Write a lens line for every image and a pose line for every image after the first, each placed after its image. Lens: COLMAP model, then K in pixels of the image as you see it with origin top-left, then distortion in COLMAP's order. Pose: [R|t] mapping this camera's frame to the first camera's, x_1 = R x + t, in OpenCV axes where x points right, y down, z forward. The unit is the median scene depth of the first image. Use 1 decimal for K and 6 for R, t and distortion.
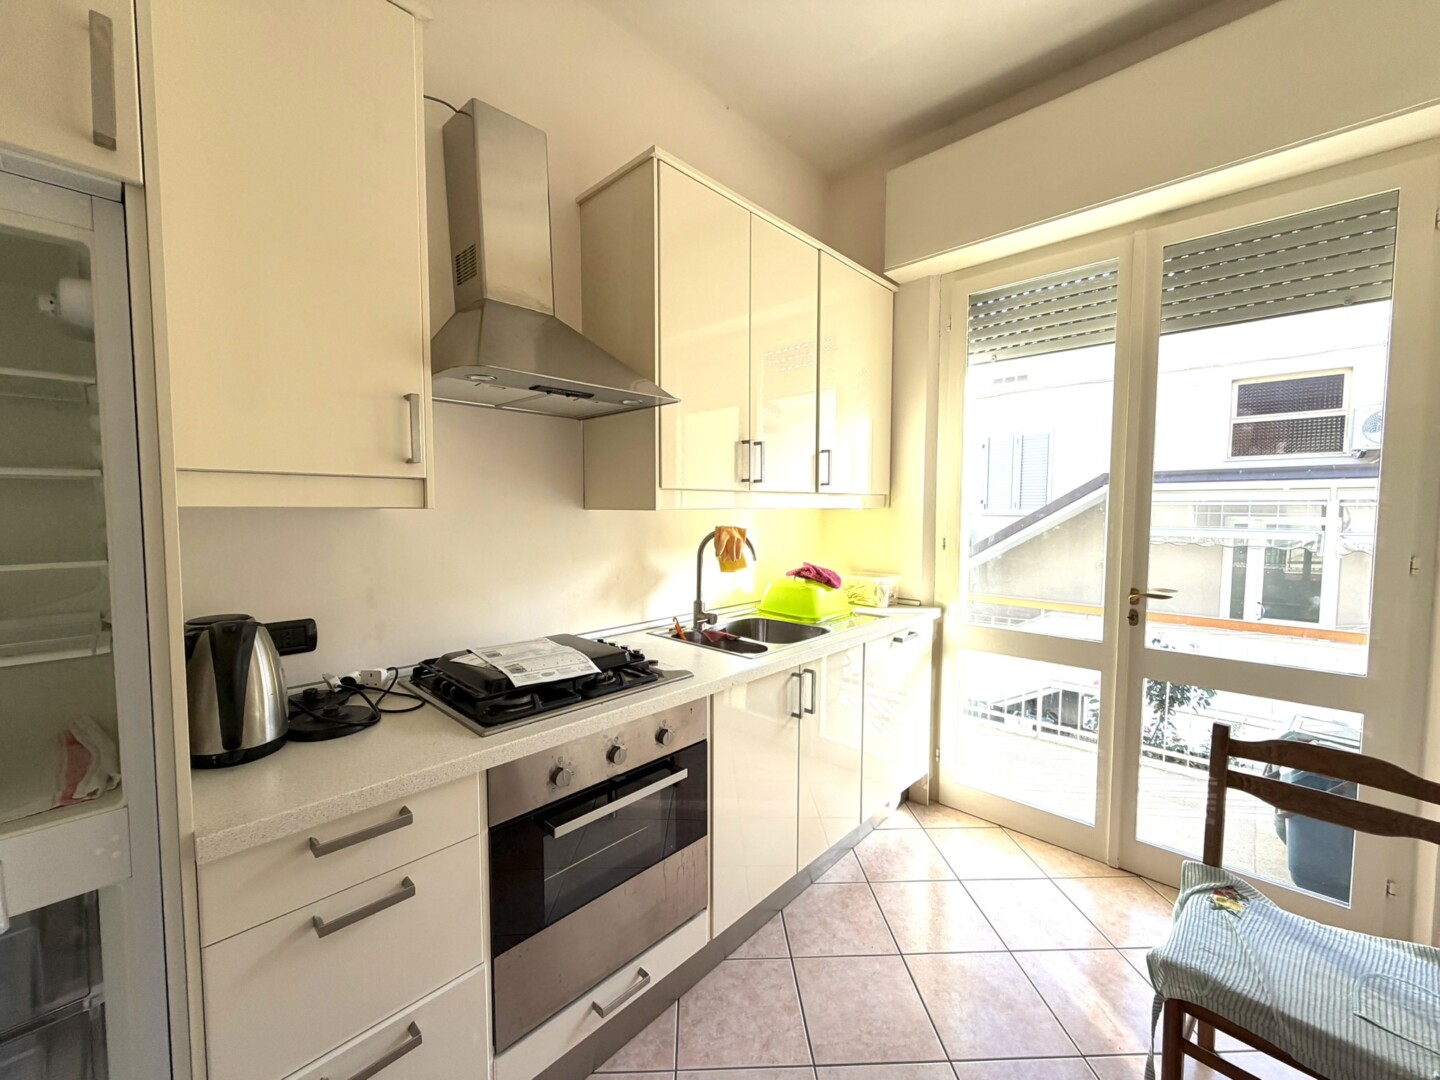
lens RADIAL K [[568.5, 0, 720.0], [0, 568.5, 540.0], [0, 0, 1]] dist [0.001116, 0.000243]
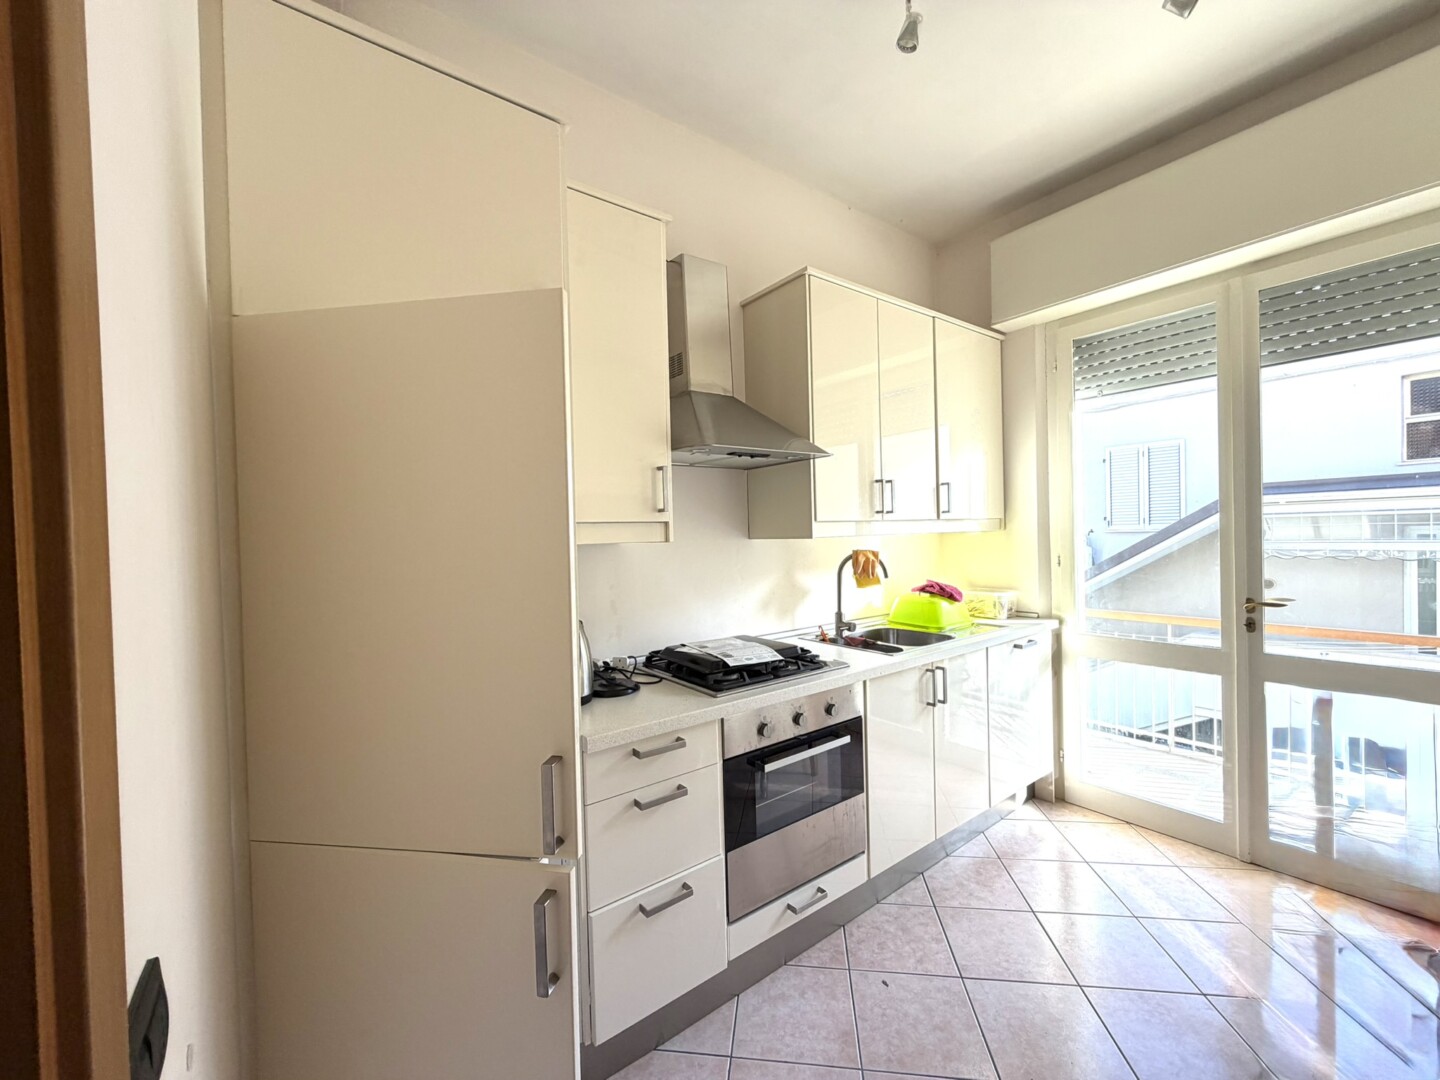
lens RADIAL K [[568.5, 0, 720.0], [0, 568.5, 540.0], [0, 0, 1]] dist [0.001116, 0.000243]
pose [[0.985198, -0.026207, -0.169404, -0.084931], [0.018628, 0.998759, -0.046180, 0.005528], [0.170405, 0.042341, 0.984464, -0.256754]]
